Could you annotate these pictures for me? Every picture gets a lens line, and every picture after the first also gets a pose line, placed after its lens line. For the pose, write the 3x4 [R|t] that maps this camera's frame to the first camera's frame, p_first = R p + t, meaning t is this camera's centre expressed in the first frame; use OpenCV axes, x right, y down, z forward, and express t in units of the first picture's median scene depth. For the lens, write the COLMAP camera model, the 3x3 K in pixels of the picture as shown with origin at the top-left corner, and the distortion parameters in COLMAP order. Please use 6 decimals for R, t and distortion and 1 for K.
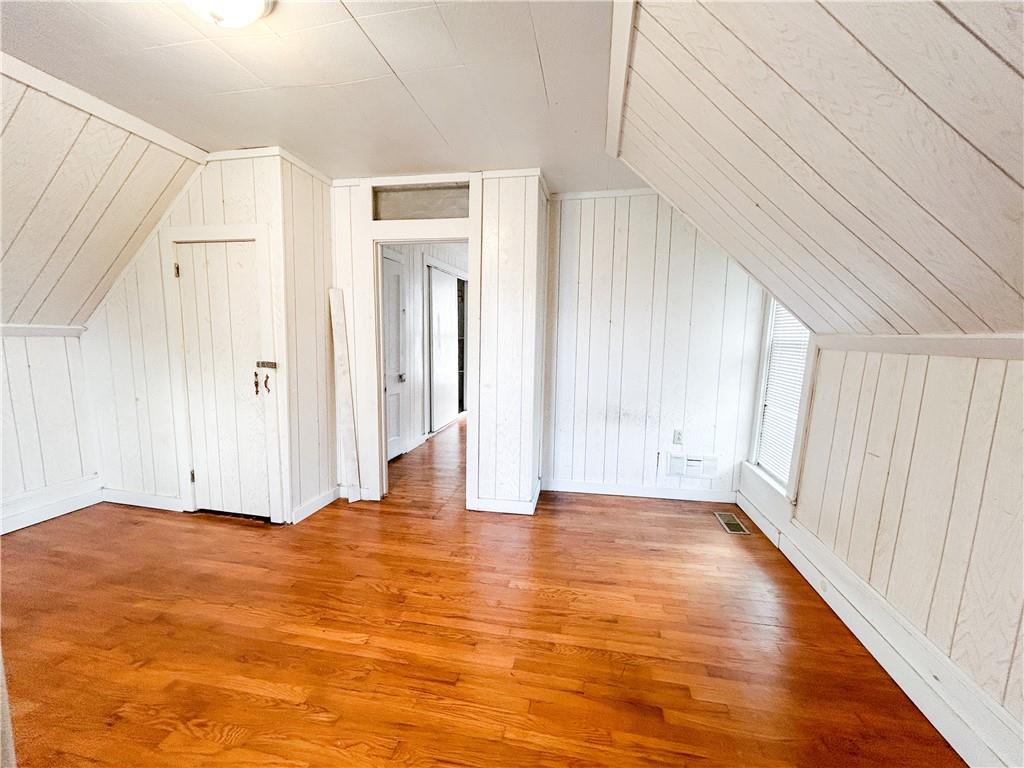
lens RADIAL K [[410.6, 0, 508.9], [0, 410.6, 385.4], [0, 0, 1]] dist [0.001712, -0.000596]
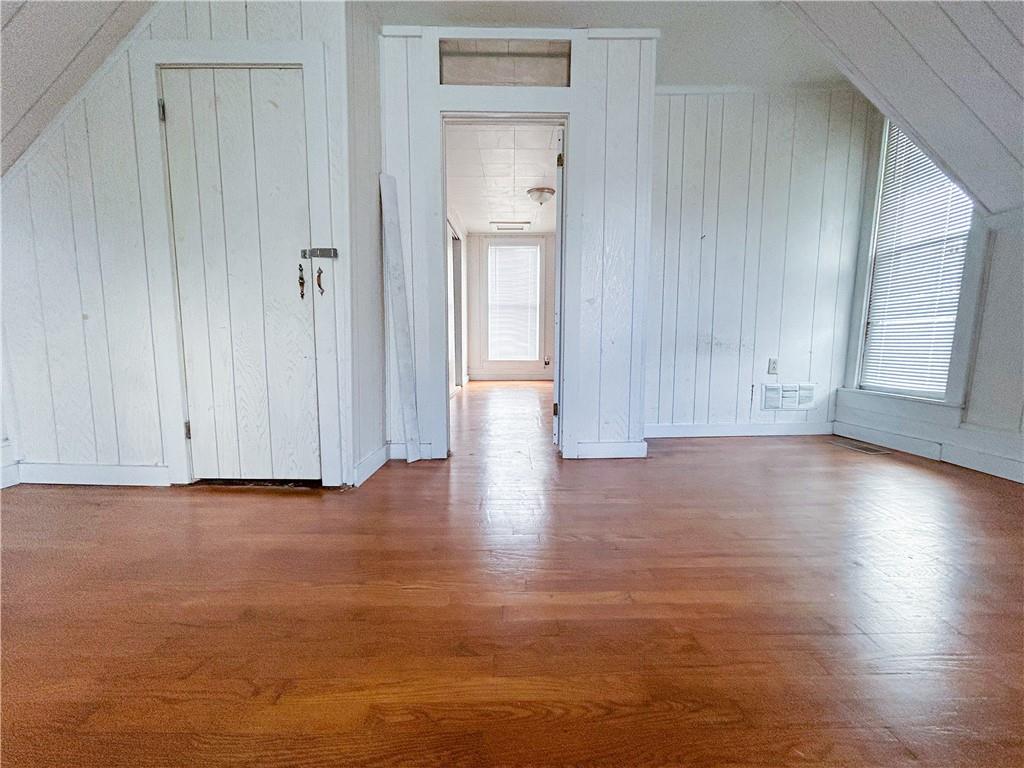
lens RADIAL K [[410.6, 0, 508.0], [0, 410.6, 385.1], [0, 0, 1]] dist [0.001712, -0.000596]
pose [[0.981261, -0.035116, 0.189457, -0.394375], [0.038267, 0.999183, -0.012999, 0.182090], [-0.188846, 0.020006, 0.981803, 0.252120]]
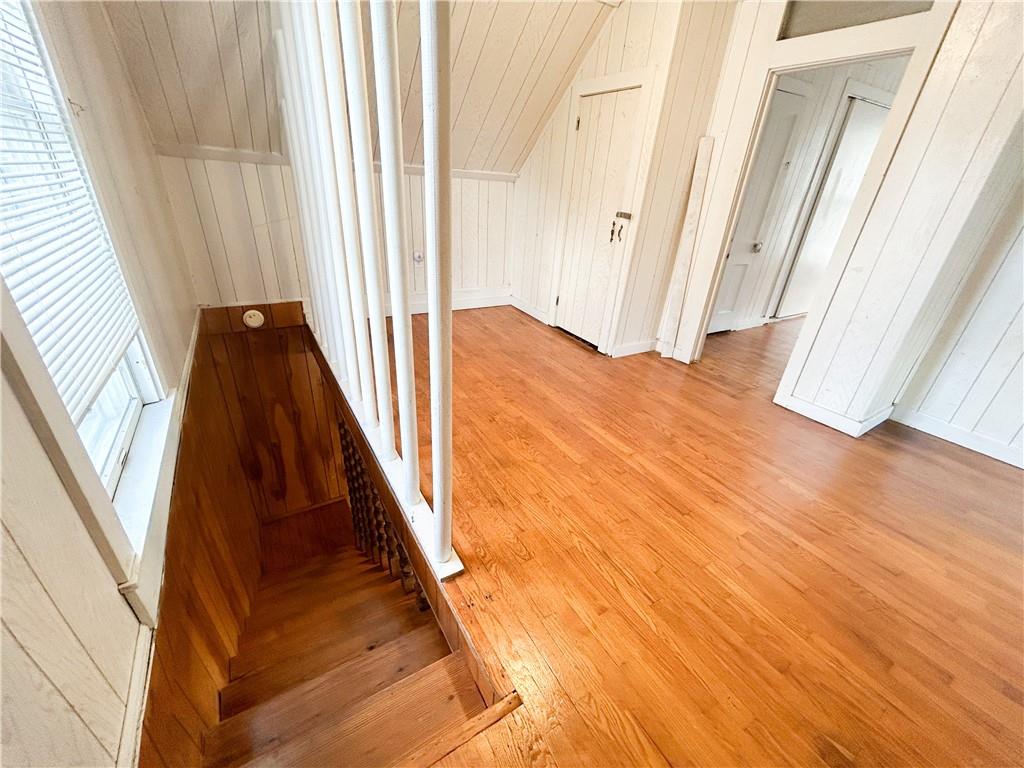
lens RADIAL K [[410.6, 0, 513.6], [0, 410.6, 383.6], [0, 0, 1]] dist [0.001712, -0.000596]
pose [[0.680986, 0.351820, -0.642247, 0.086842], [-0.138735, 0.923131, 0.358584, 0.012631], [0.719035, -0.155088, 0.677449, -0.050968]]
